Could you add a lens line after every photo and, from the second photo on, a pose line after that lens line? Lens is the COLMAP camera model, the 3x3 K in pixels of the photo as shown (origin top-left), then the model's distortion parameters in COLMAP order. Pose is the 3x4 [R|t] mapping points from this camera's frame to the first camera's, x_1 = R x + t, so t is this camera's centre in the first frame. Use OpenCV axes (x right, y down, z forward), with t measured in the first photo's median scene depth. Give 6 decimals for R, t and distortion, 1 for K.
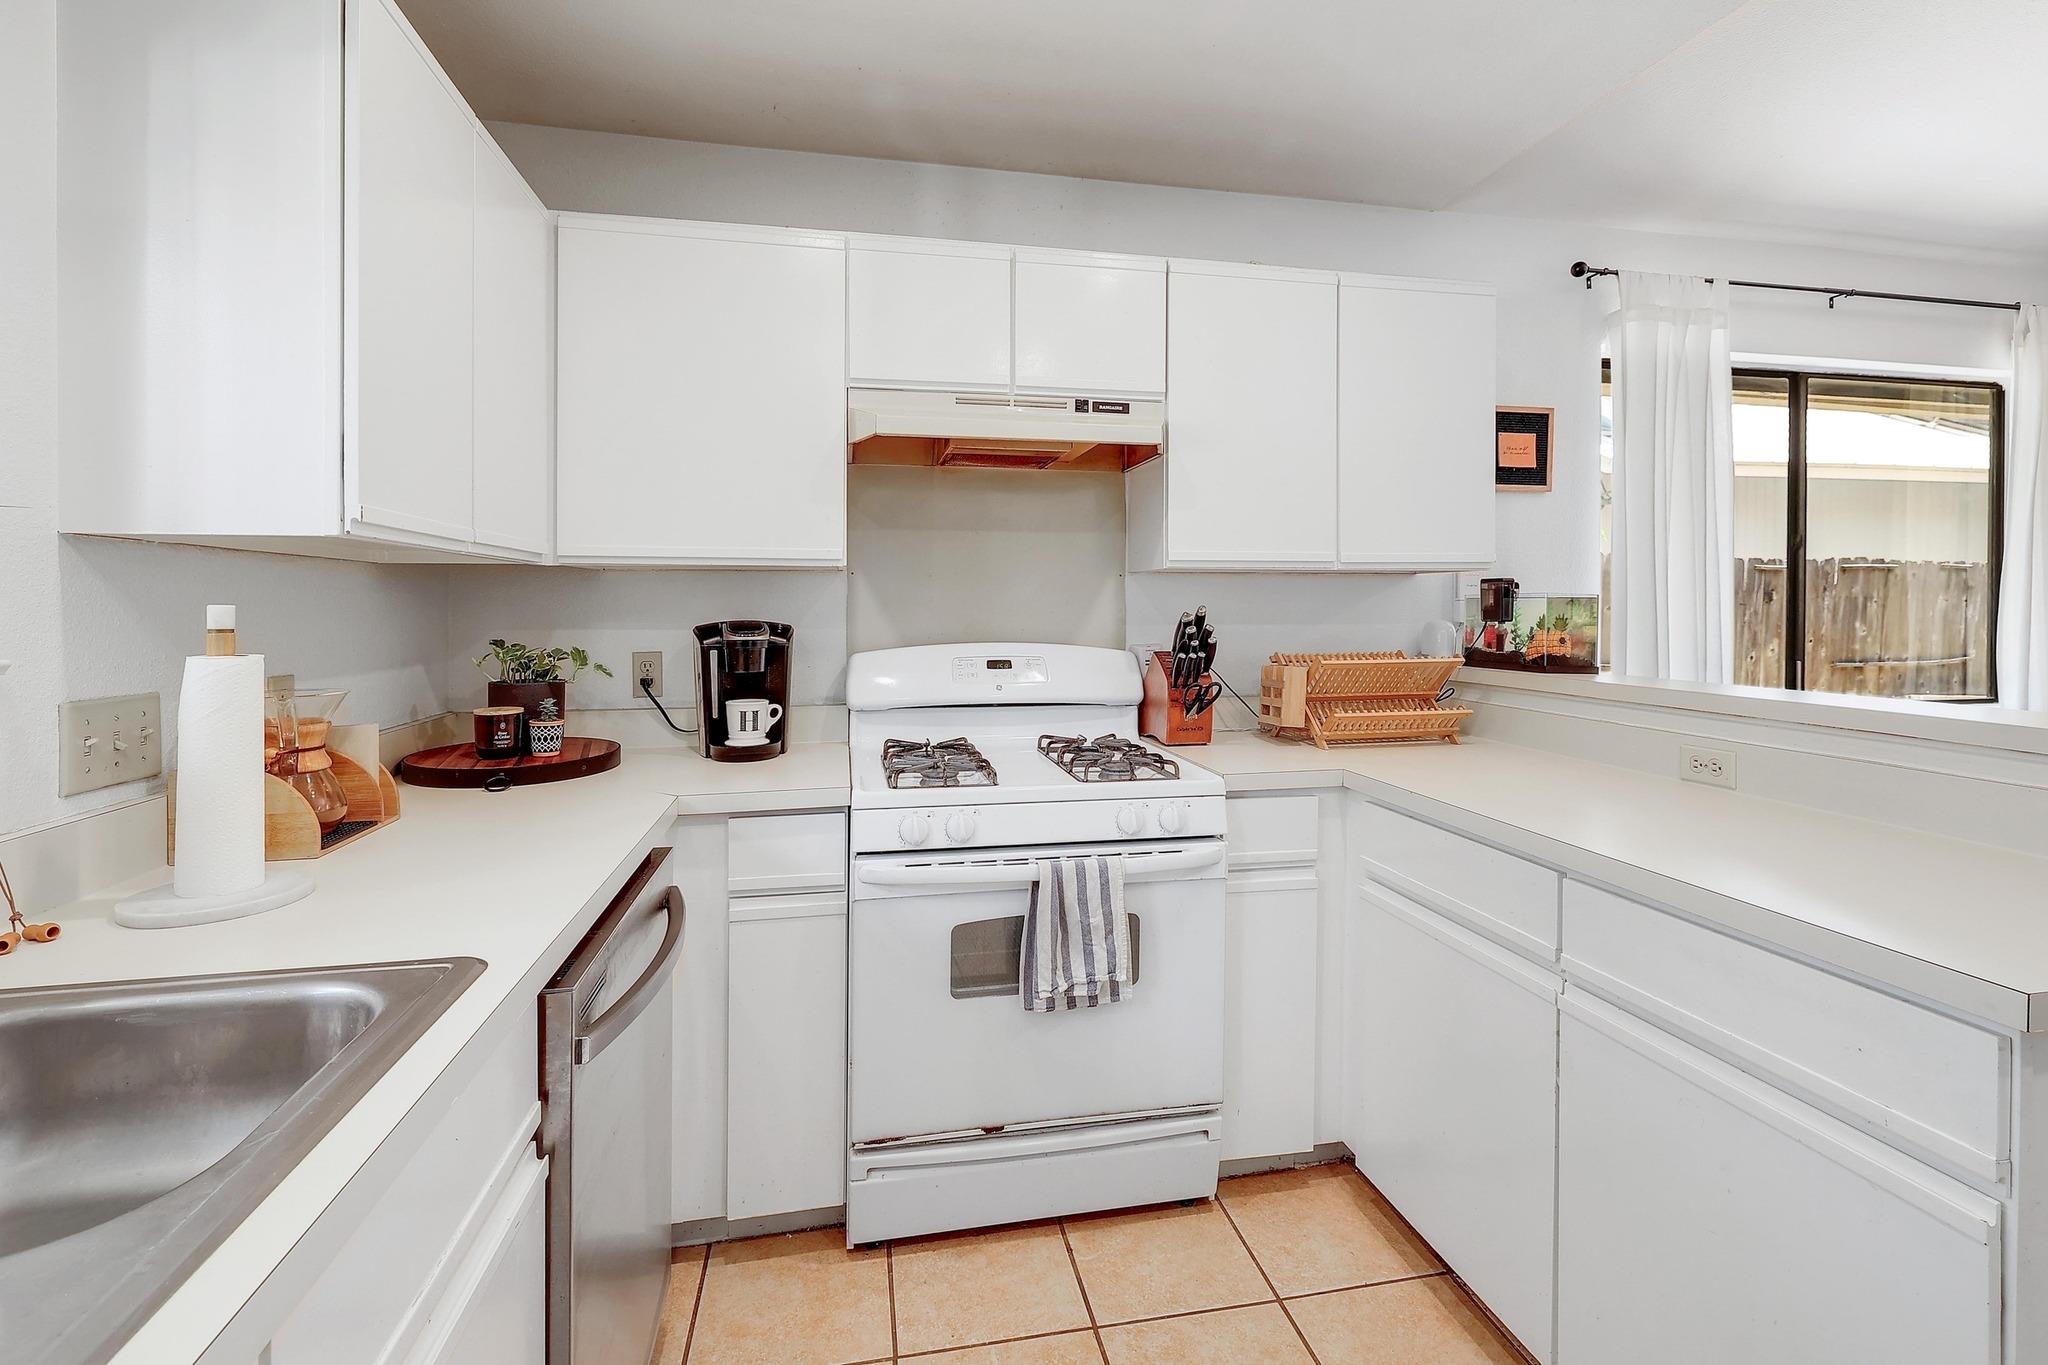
lens RADIAL K [[895.0, 0, 1019.7], [0, 895.0, 625.4], [0, 0, 1]] dist [0.000586, 0.000320]
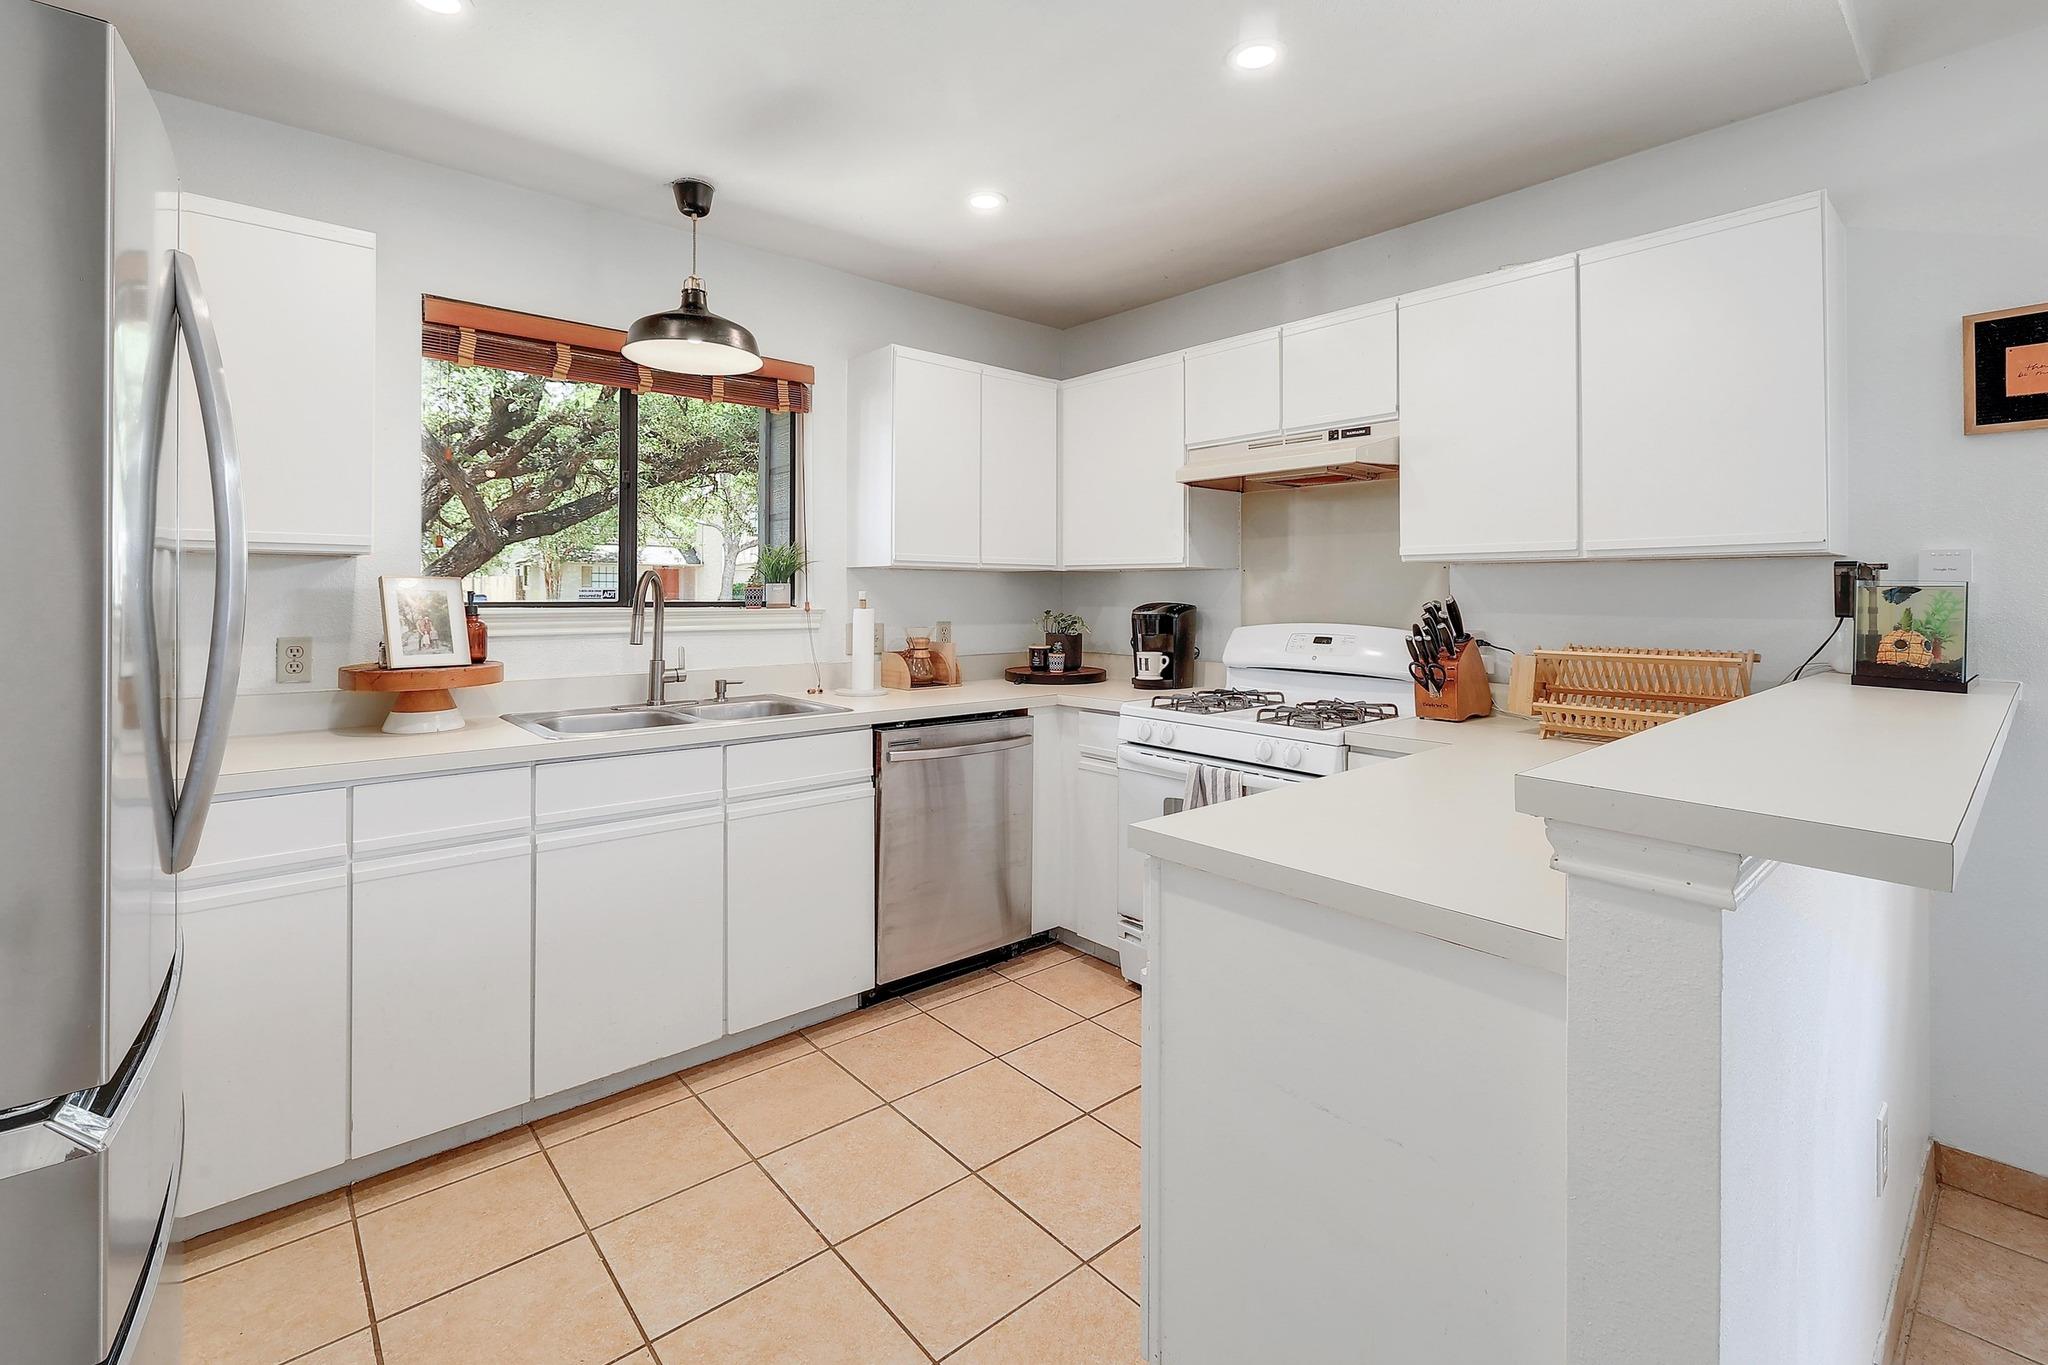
lens RADIAL K [[904.9, 0, 1021.0], [0, 904.9, 603.6], [0, 0, 1]] dist [0.000799, 0.000064]
pose [[0.498466, 0.013174, -0.866809, 0.956924], [-0.024552, 0.999698, 0.001075, 0.000827], [0.866561, 0.020747, 0.498639, -0.010196]]
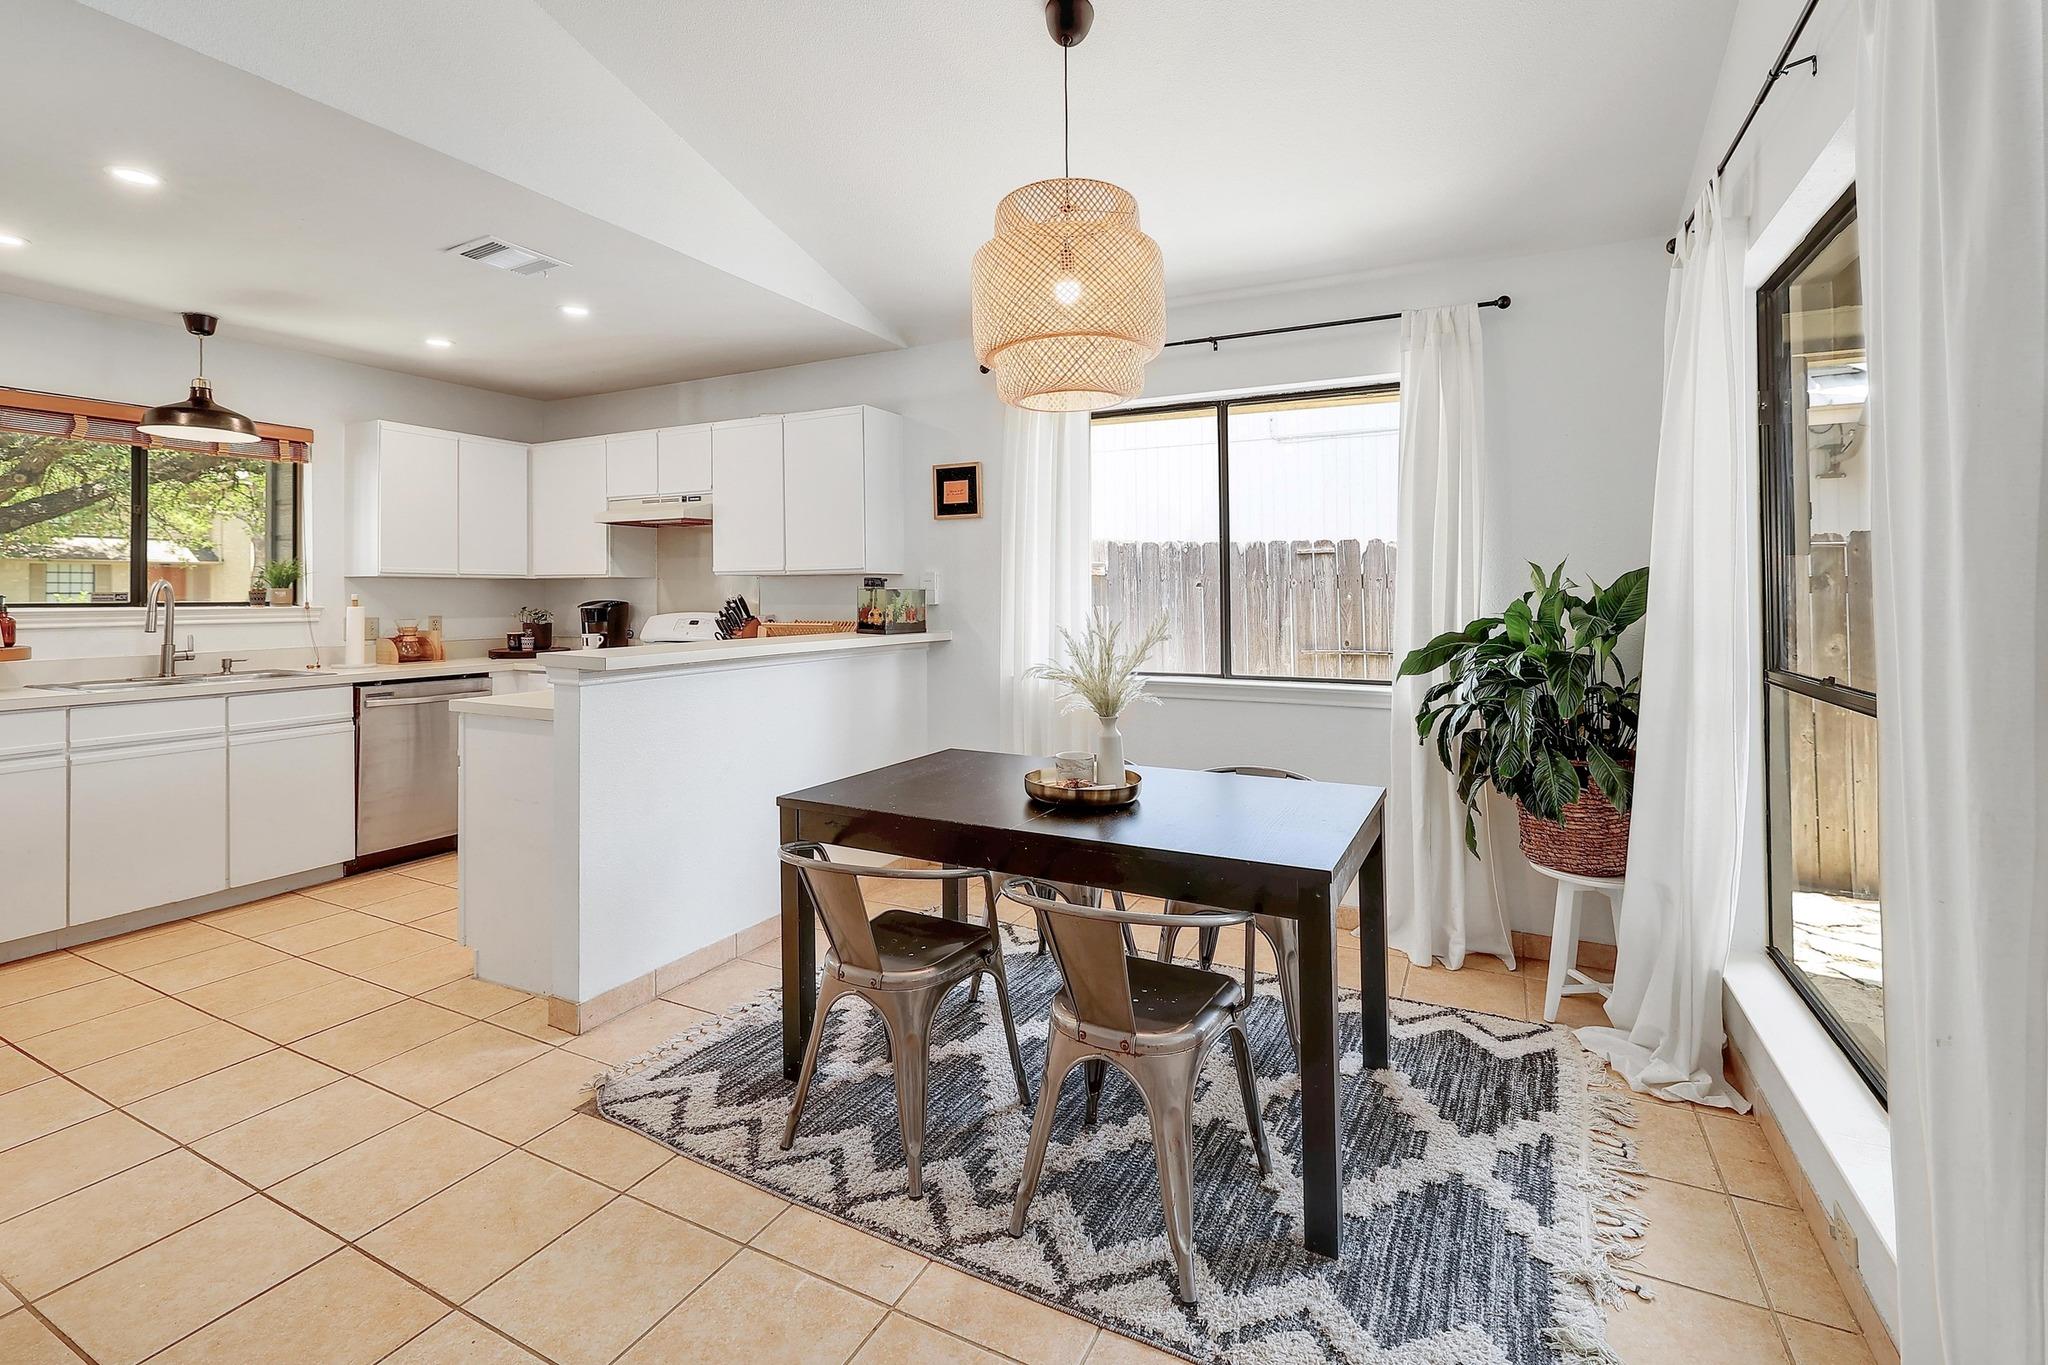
lens RADIAL K [[905.5, 0, 1023.0], [0, 905.5, 594.1], [0, 0, 1]] dist [0.000466, -0.000008]
pose [[0.787707, -0.000544, -0.616050, 2.017773], [-0.012611, 0.999776, -0.017007, 0.004815], [0.615921, 0.021165, 0.787523, -0.186371]]
